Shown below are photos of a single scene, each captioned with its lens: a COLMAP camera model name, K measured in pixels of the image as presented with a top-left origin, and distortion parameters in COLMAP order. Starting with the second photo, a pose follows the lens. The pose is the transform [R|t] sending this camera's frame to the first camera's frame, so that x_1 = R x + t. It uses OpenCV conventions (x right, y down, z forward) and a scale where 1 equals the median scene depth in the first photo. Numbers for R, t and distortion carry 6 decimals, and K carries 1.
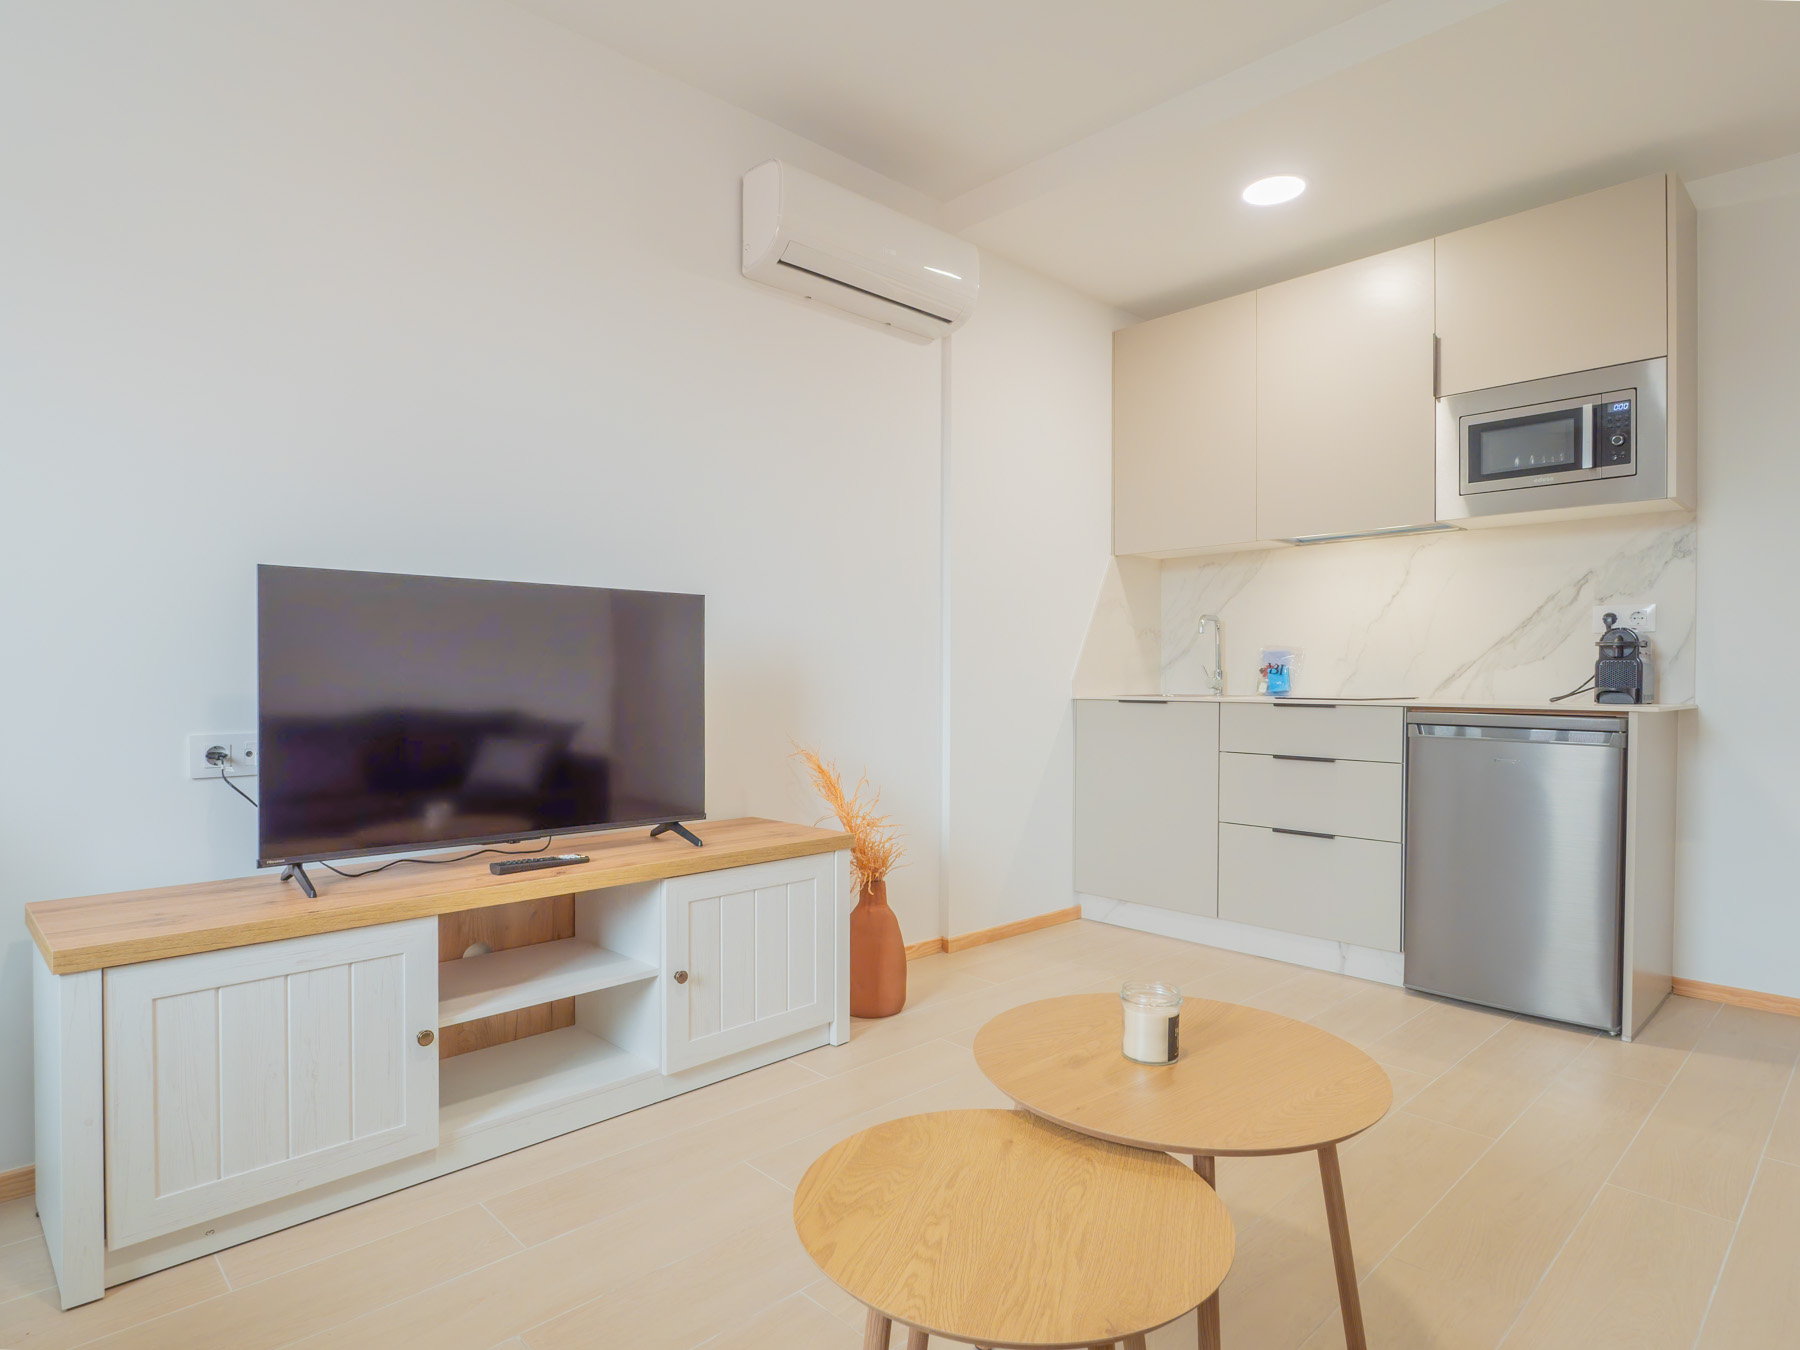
lens RADIAL K [[989.3, 0, 885.1], [0, 989.3, 686.6], [0, 0, 1]] dist [-0.012657, -0.003575]
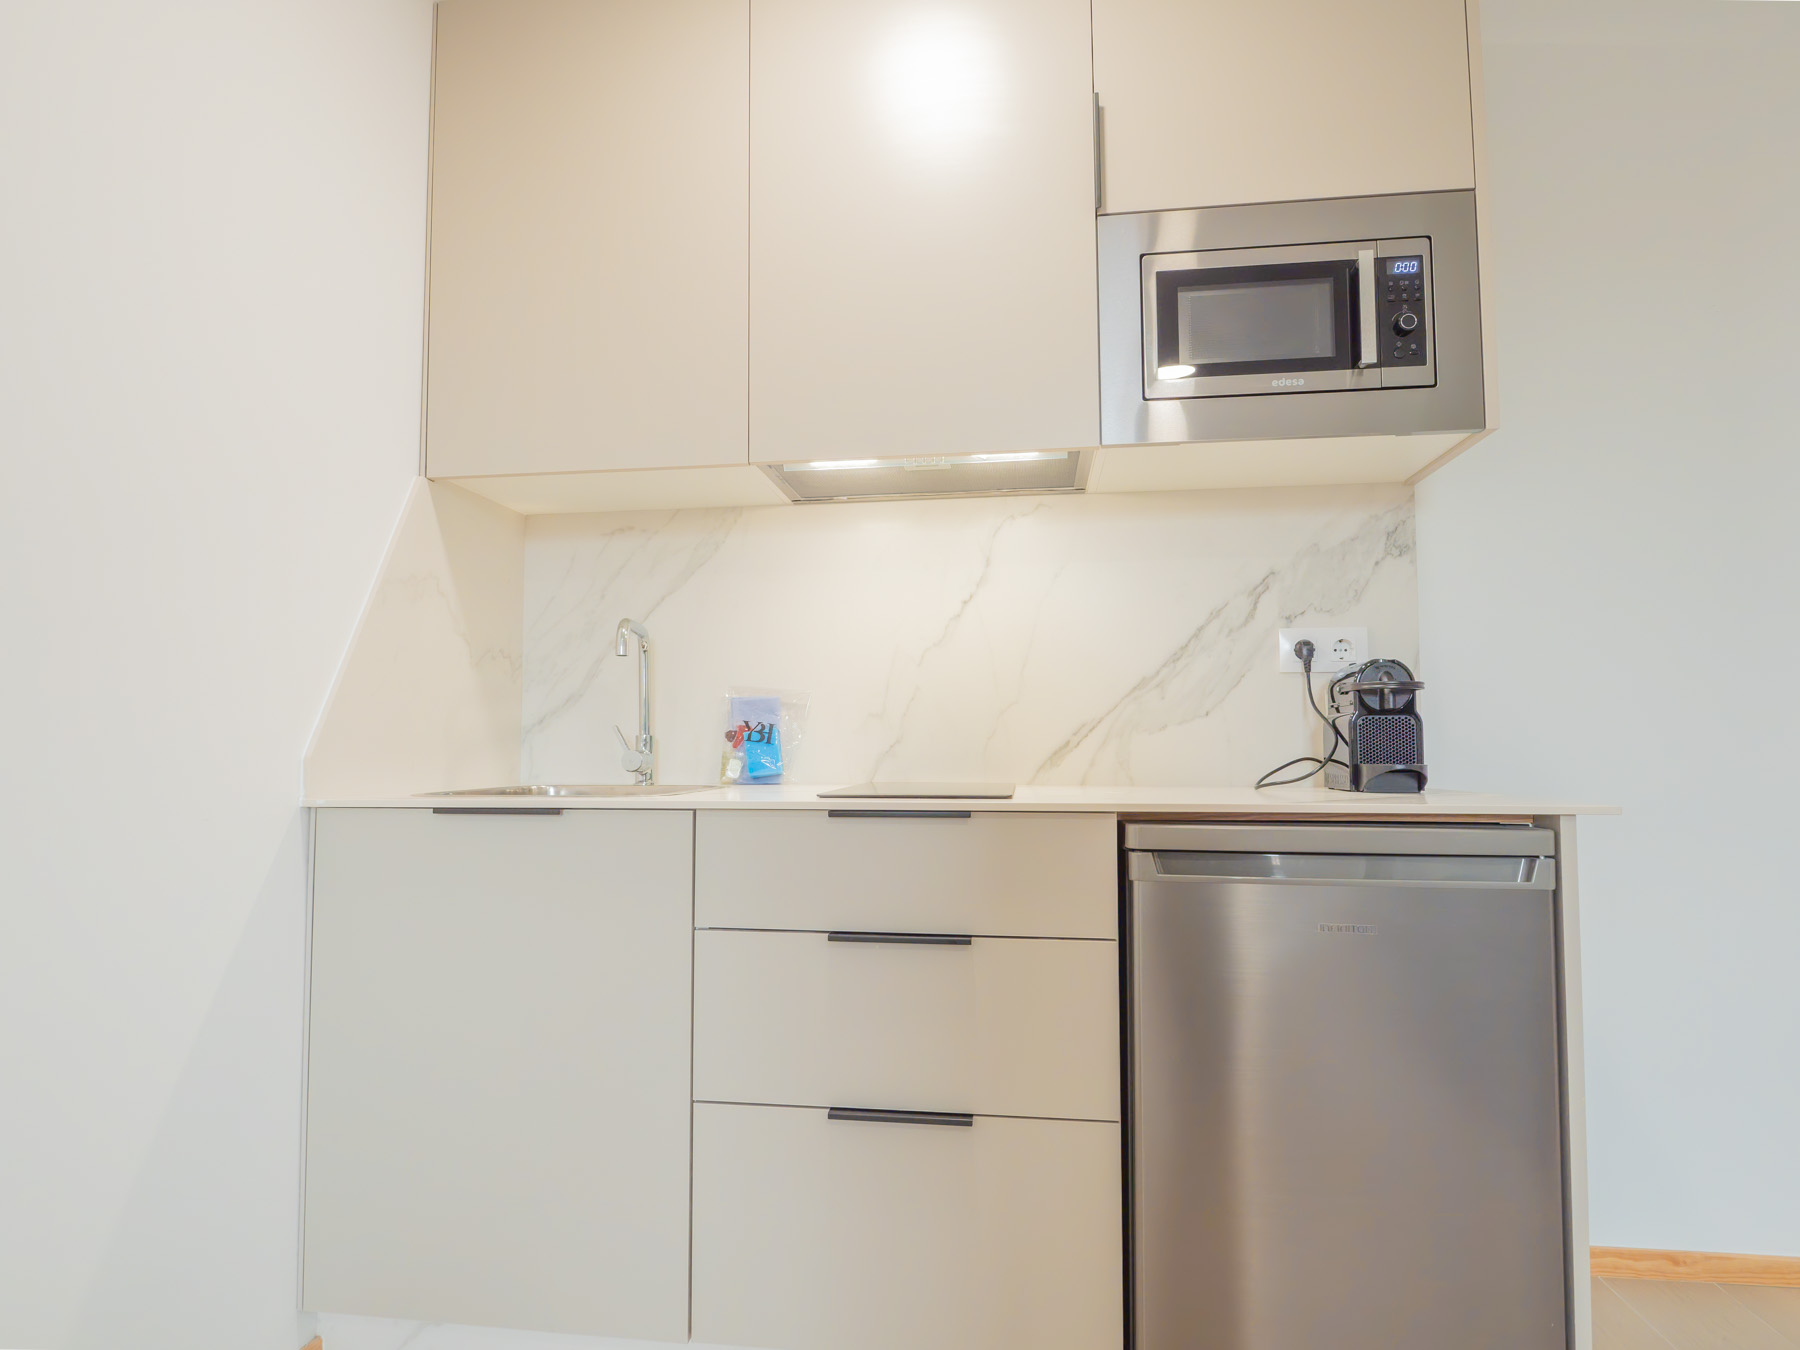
lens RADIAL K [[984.8, 0, 898.7], [0, 984.8, 690.7], [0, 0, 1]] dist [-0.007583, -0.002615]
pose [[0.775116, 0.030508, 0.631082, 0.154623], [0.011413, 0.997995, -0.062263, -0.008341], [-0.631716, 0.055463, 0.773214, 0.677625]]
